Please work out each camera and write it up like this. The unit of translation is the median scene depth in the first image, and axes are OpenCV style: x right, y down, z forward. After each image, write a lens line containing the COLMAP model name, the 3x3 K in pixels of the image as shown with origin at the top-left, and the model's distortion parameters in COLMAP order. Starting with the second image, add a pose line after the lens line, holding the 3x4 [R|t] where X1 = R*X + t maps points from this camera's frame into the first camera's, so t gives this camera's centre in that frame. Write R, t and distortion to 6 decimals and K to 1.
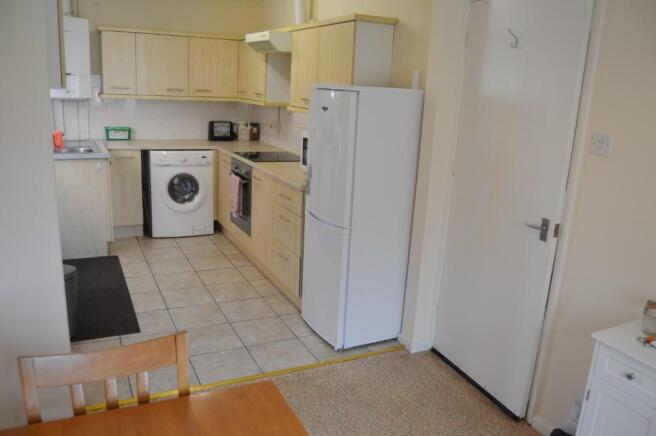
lens RADIAL K [[519.7, 0, 327.4], [0, 519.7, 220.7], [0, 0, 1]] dist [-0.058046, 0.002566]
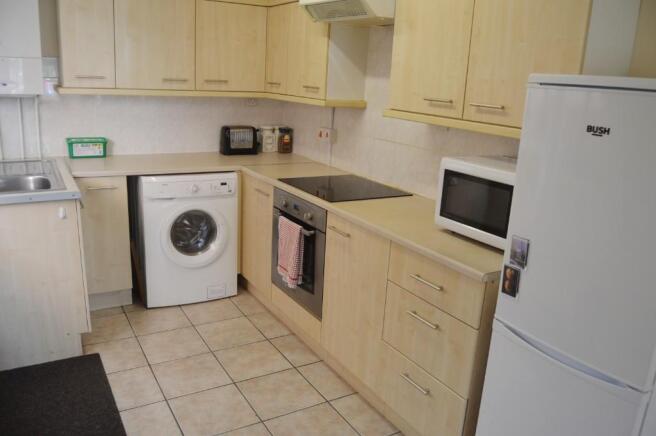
lens RADIAL K [[519.7, 0, 327.4], [0, 519.7, 220.7], [0, 0, 1]] dist [-0.058046, 0.002566]
pose [[0.996450, -0.021613, 0.081362, -0.163337], [0.019768, 0.999530, 0.023414, -0.089191], [-0.081830, -0.021722, 0.996410, 0.335065]]
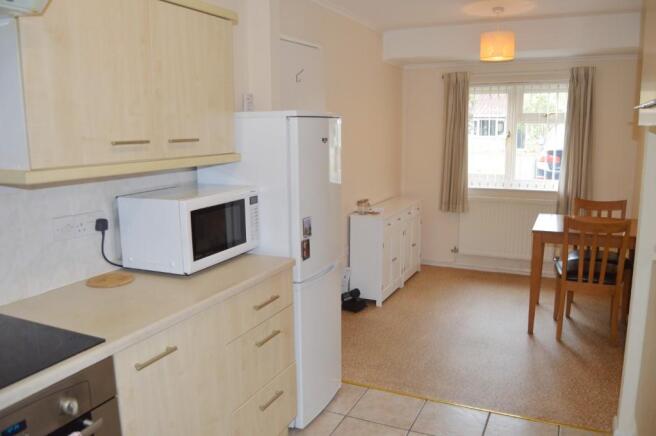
lens RADIAL K [[519.7, 0, 327.4], [0, 519.7, 220.7], [0, 0, 1]] dist [-0.058046, 0.002566]
pose [[-0.624487, -0.171355, 0.762006, -0.480670], [0.178597, 0.918457, 0.352902, -0.282843], [-0.760341, 0.356475, -0.542961, 1.077715]]
